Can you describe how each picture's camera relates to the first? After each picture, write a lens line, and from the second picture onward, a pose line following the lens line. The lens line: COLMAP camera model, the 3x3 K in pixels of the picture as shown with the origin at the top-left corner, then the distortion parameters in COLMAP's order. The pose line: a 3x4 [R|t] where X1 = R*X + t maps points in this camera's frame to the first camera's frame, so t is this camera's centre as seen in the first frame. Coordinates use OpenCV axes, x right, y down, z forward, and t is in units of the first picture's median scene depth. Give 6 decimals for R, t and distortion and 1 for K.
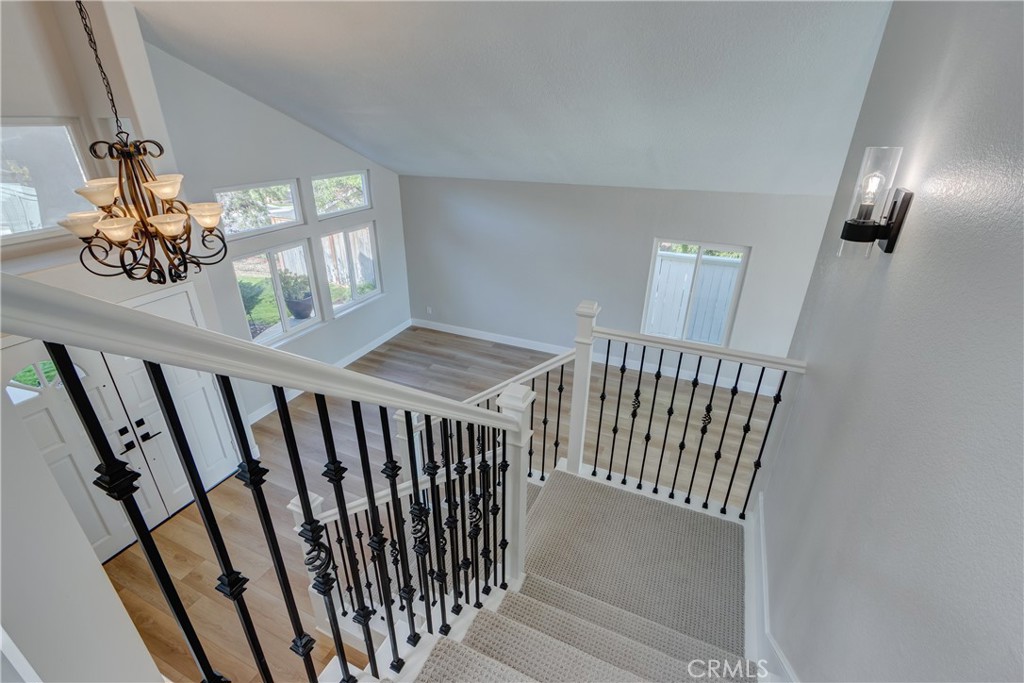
lens RADIAL K [[465.9, 0, 505.2], [0, 465.9, 345.0], [0, 0, 1]] dist [0.006440, -0.001485]
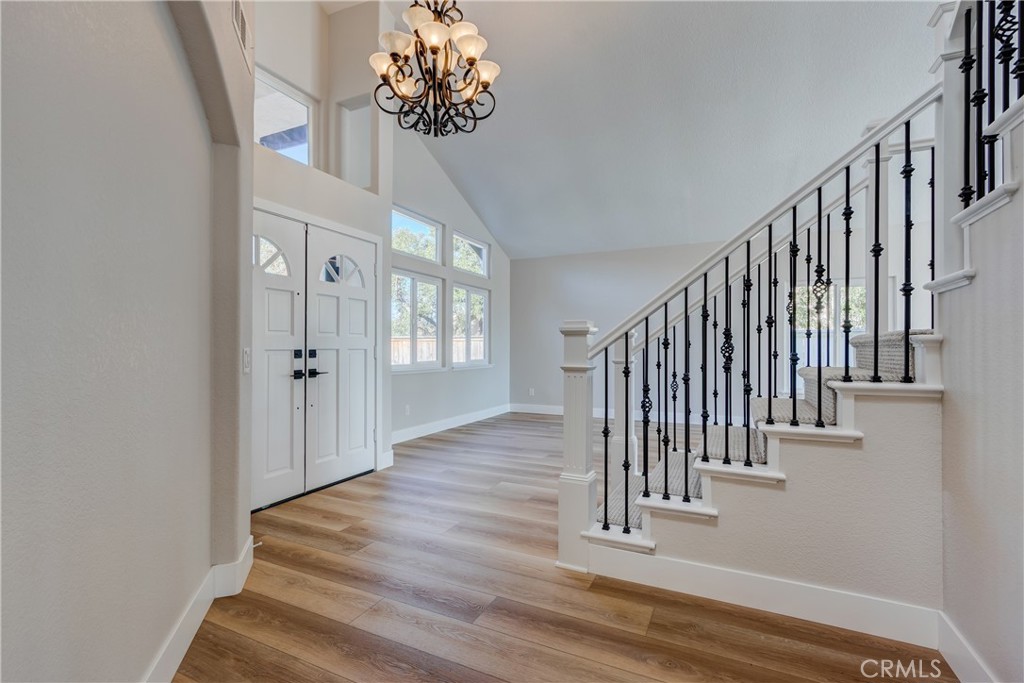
lens RADIAL K [[465.9, 0, 518.1], [0, 465.9, 345.9], [0, 0, 1]] dist [0.006440, -0.001485]
pose [[0.999941, -0.009398, -0.005521, -0.394217], [0.006089, 0.901773, -0.432167, 0.541044], [0.009040, 0.432108, 0.901776, 0.209070]]
